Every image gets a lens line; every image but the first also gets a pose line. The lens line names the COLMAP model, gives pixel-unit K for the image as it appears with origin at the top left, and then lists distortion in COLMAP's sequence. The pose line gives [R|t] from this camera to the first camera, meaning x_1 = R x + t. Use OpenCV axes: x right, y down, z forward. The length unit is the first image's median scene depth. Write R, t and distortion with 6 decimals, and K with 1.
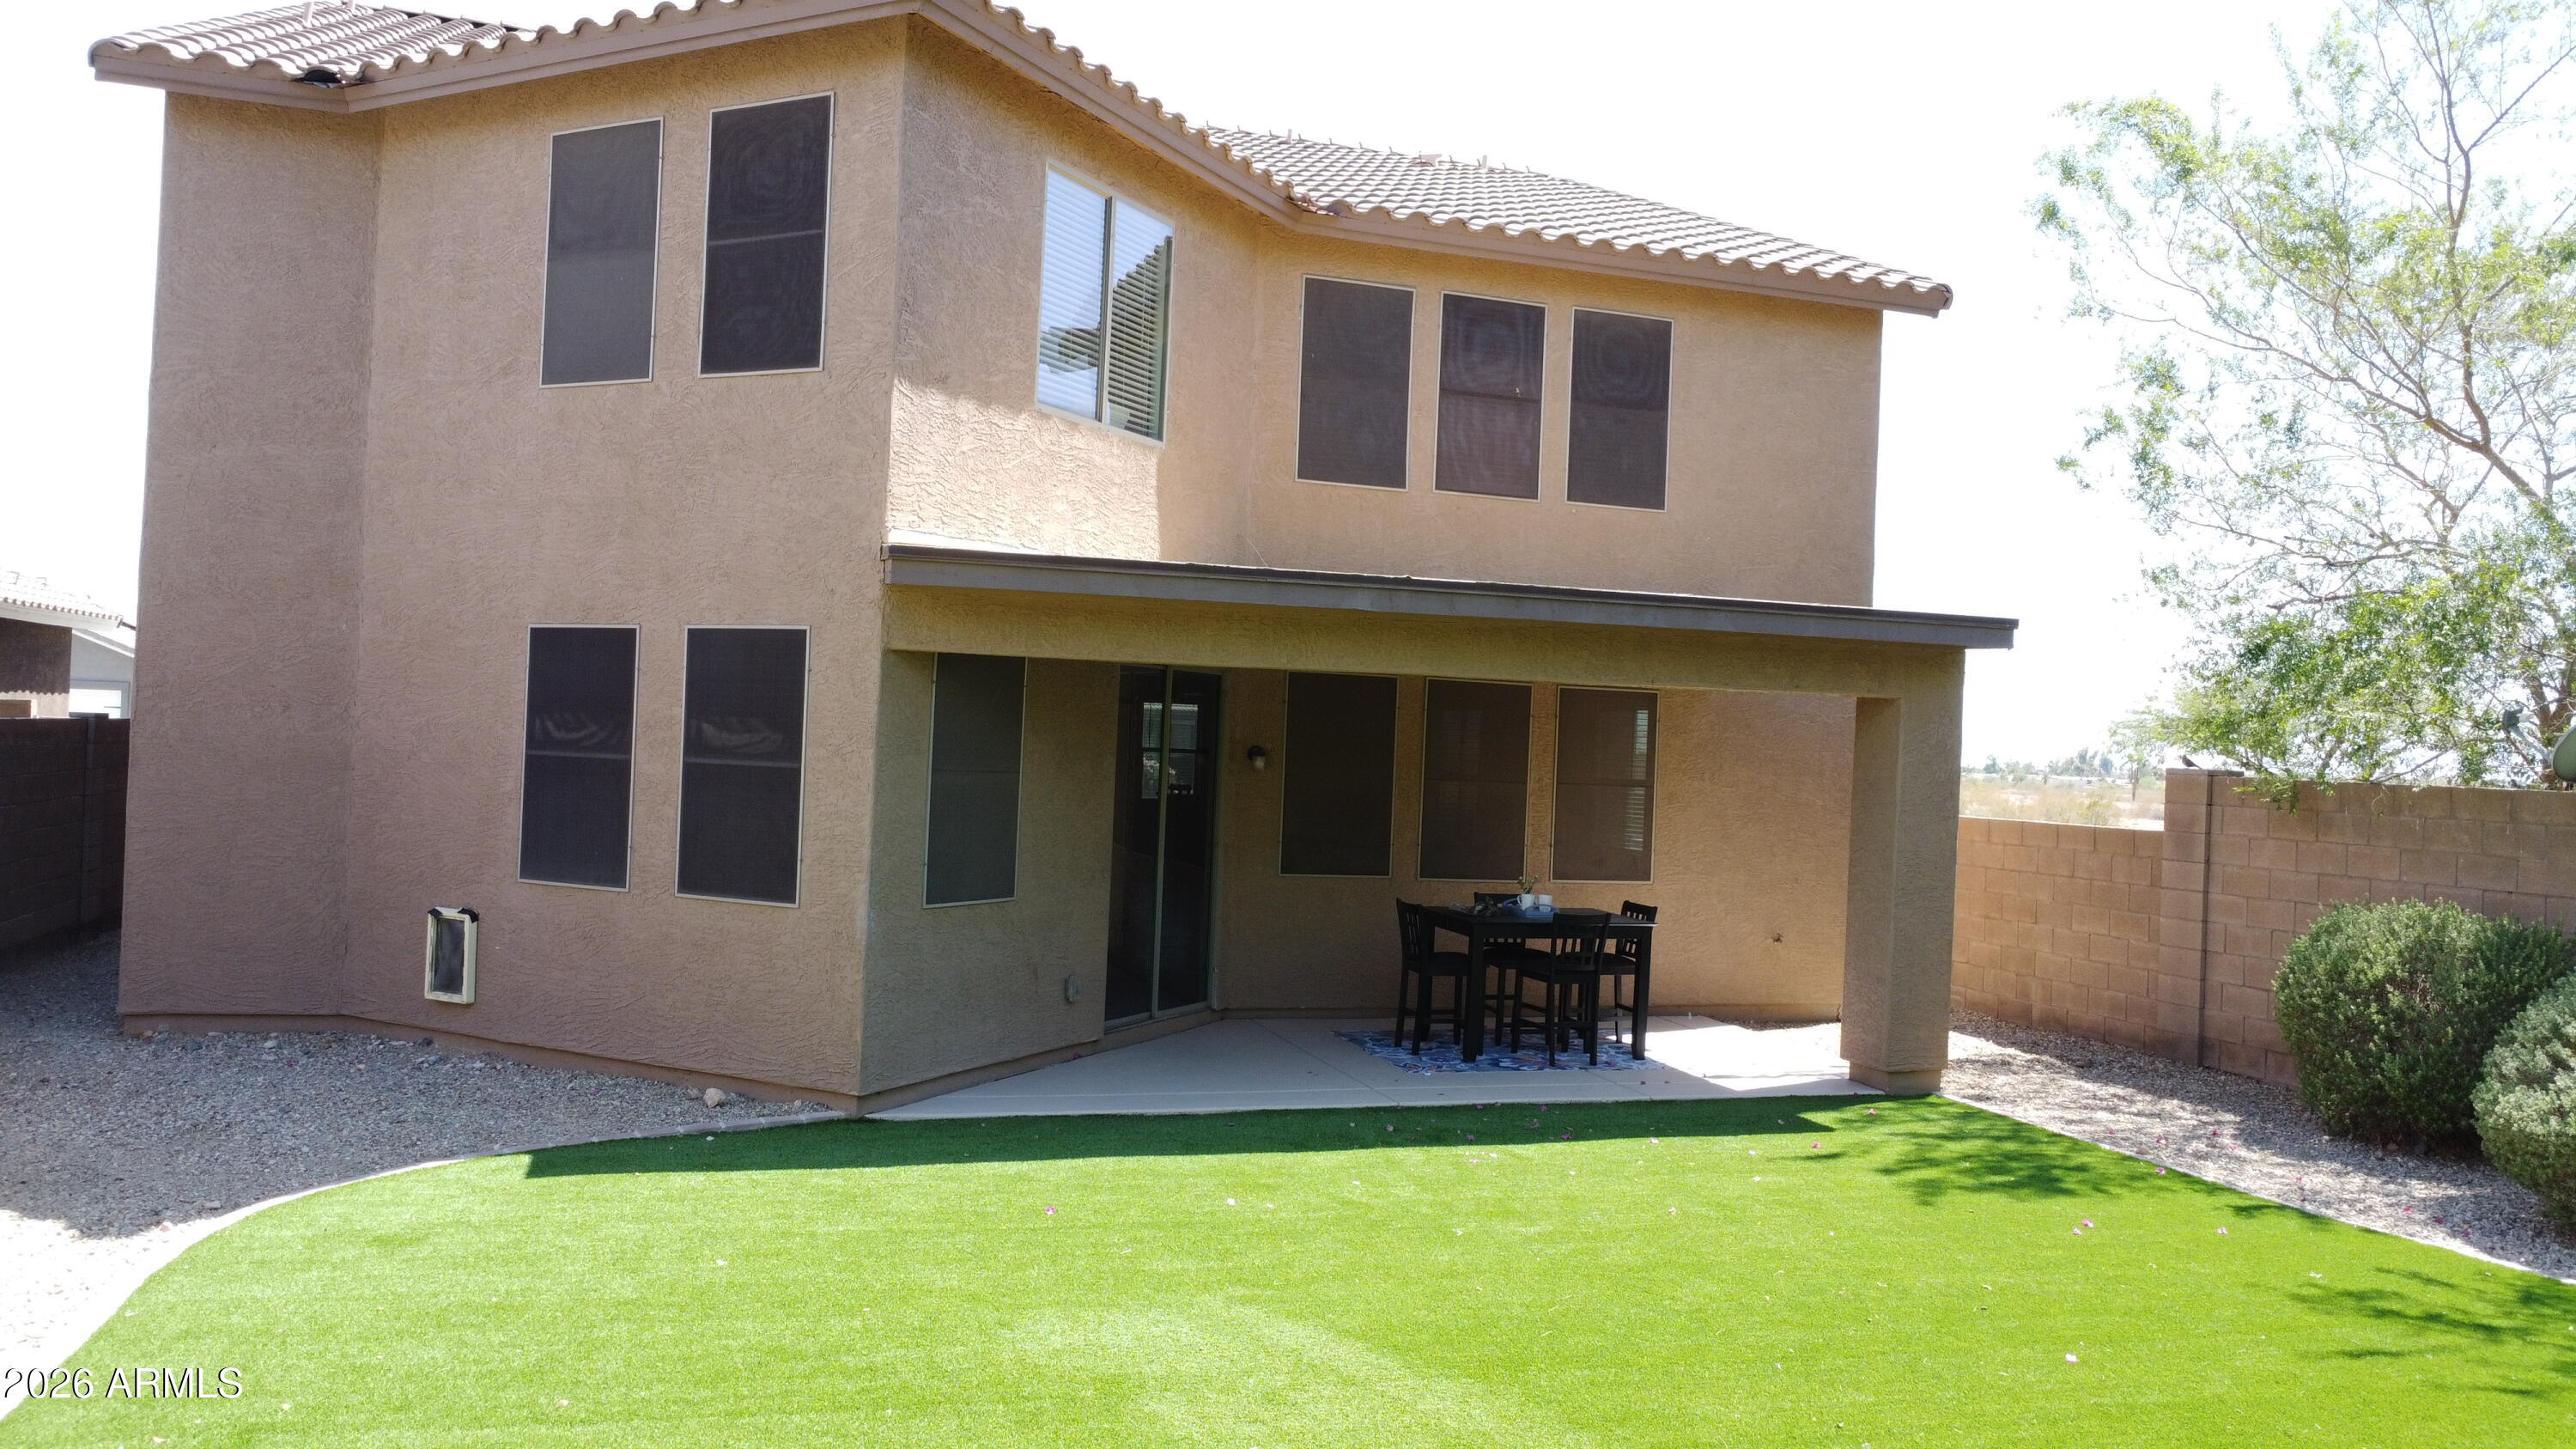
lens RADIAL K [[1858.2, 0, 1288.0], [0, 1858.2, 724.5], [0, 0, 1]] dist [-0.023988, -0.008925]
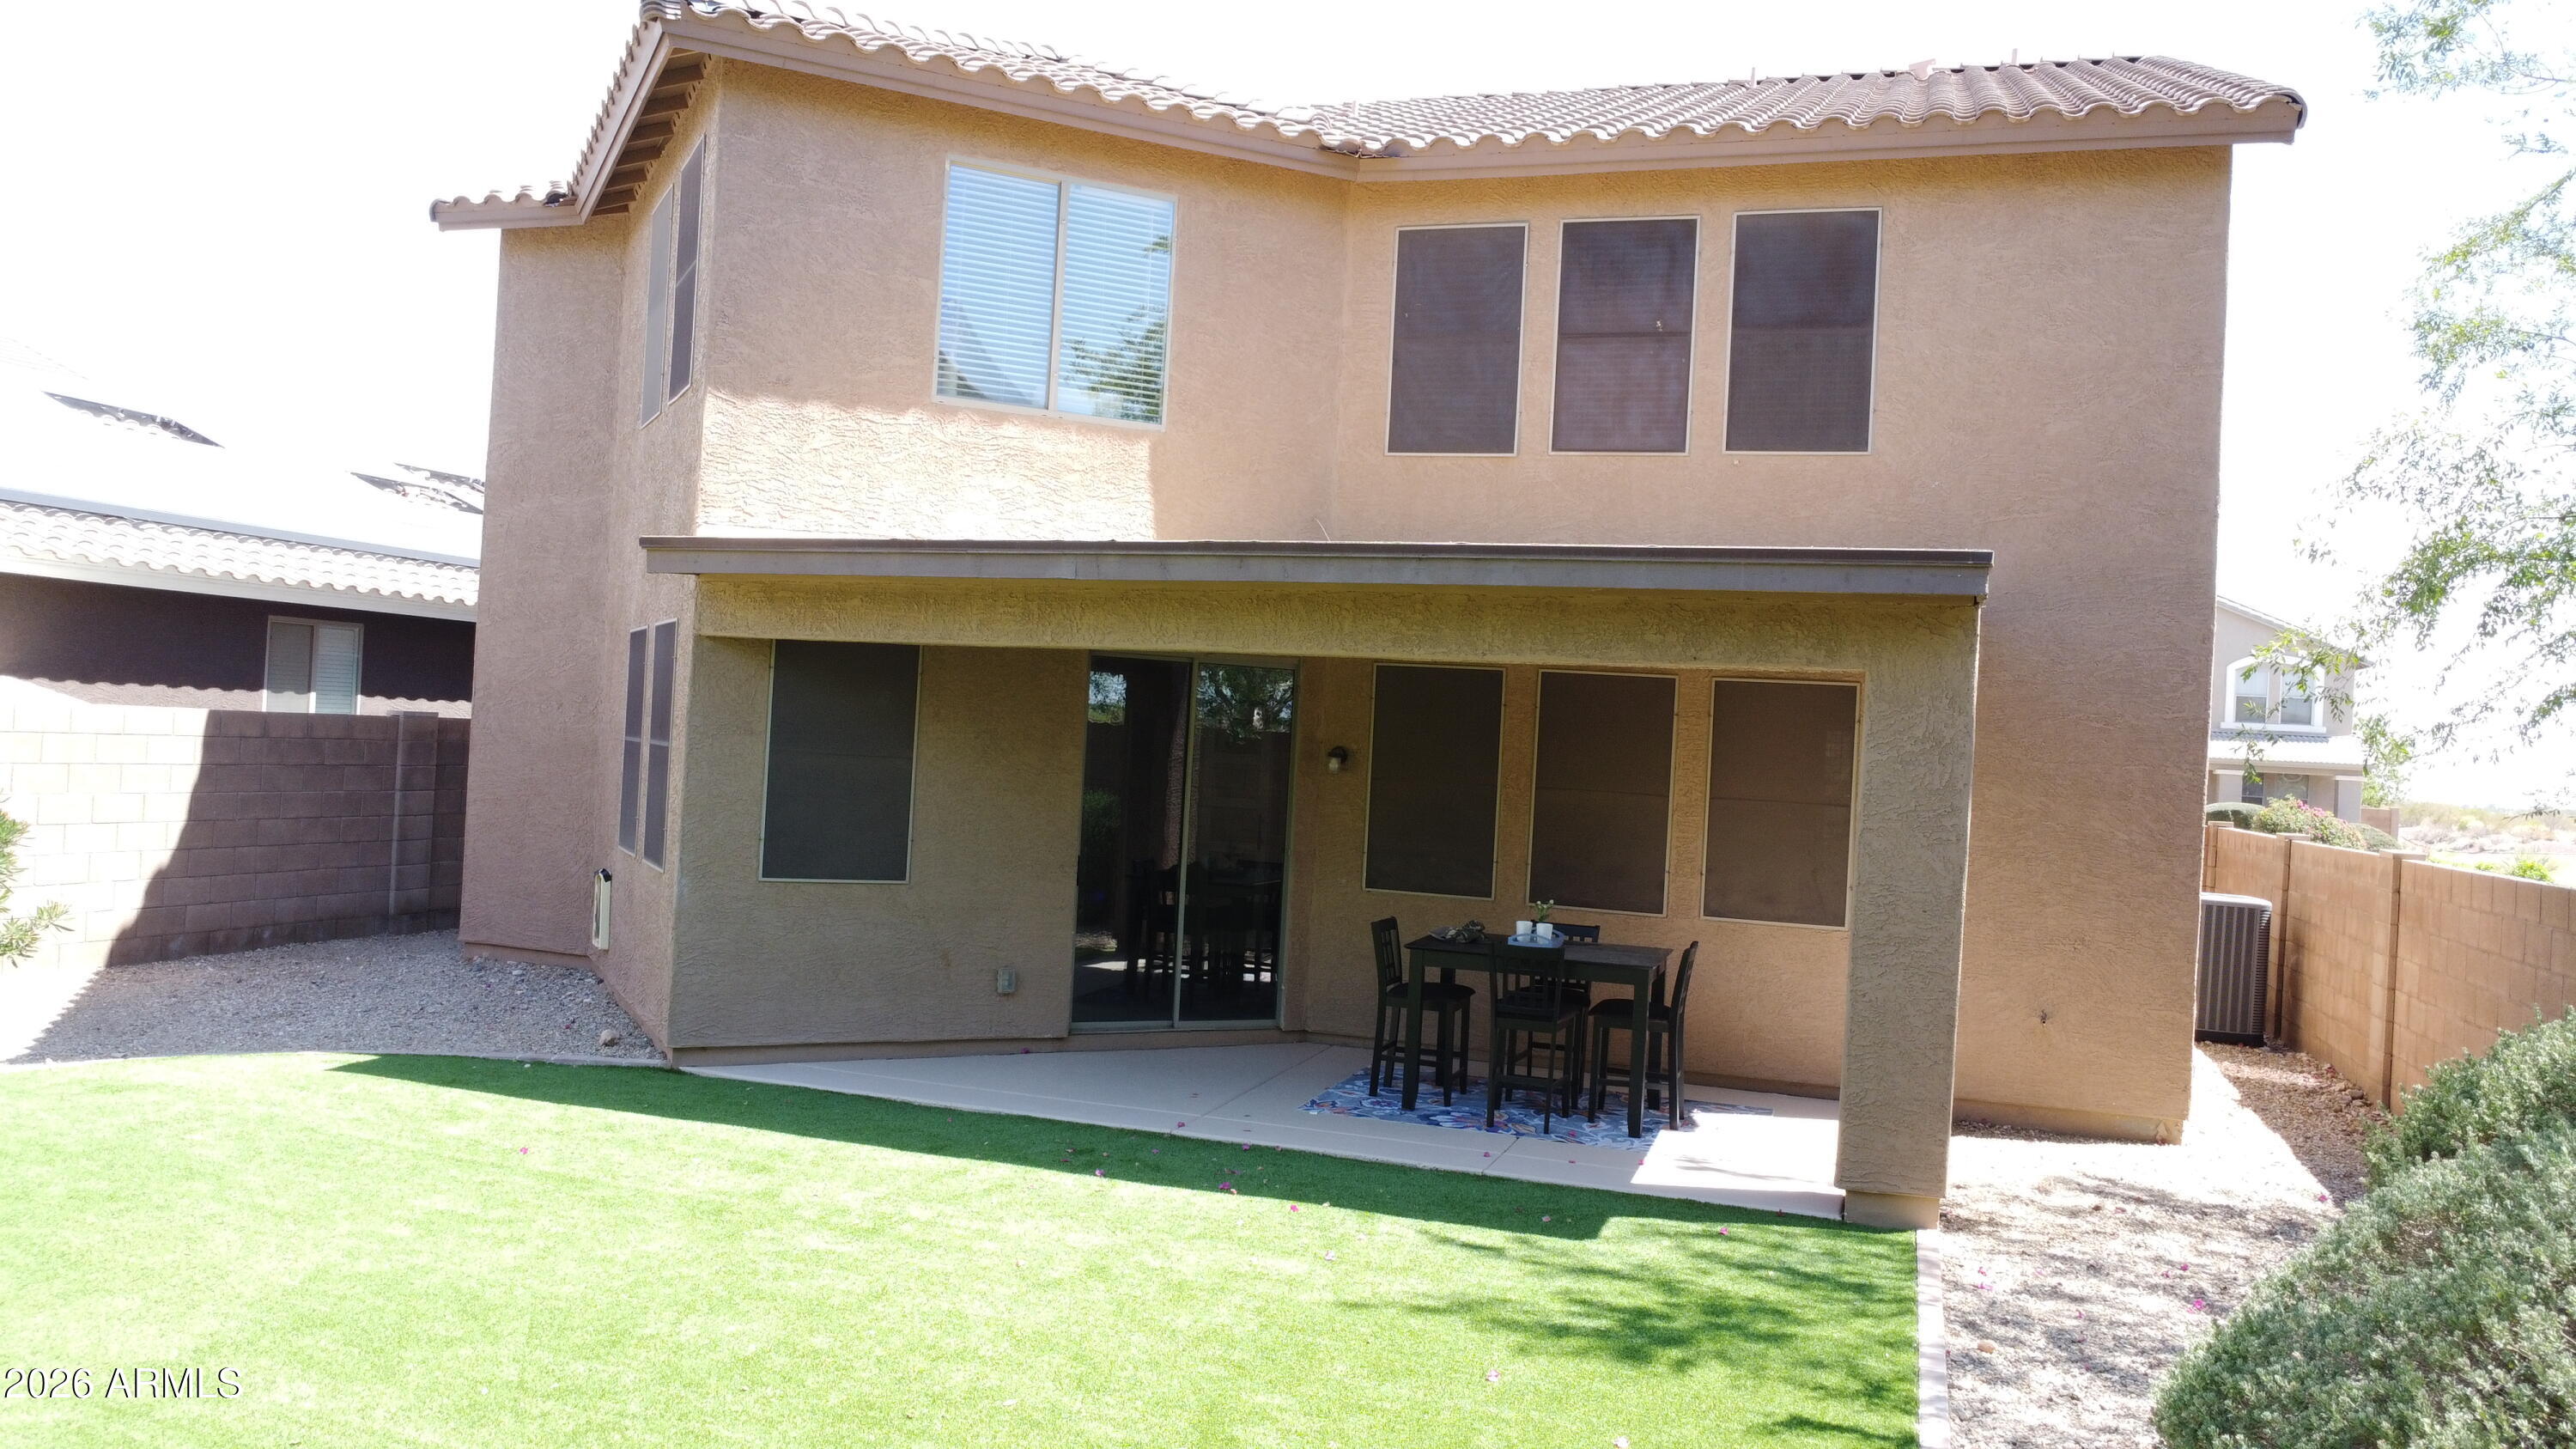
lens RADIAL K [[1858.2, 0, 1288.0], [0, 1858.2, 724.5], [0, 0, 1]] dist [-0.023988, -0.008925]
pose [[0.797292, -0.004005, -0.603580, 0.529355], [-0.014664, 0.999554, -0.026003, 0.025545], [0.603415, 0.029583, 0.796878, 0.260442]]
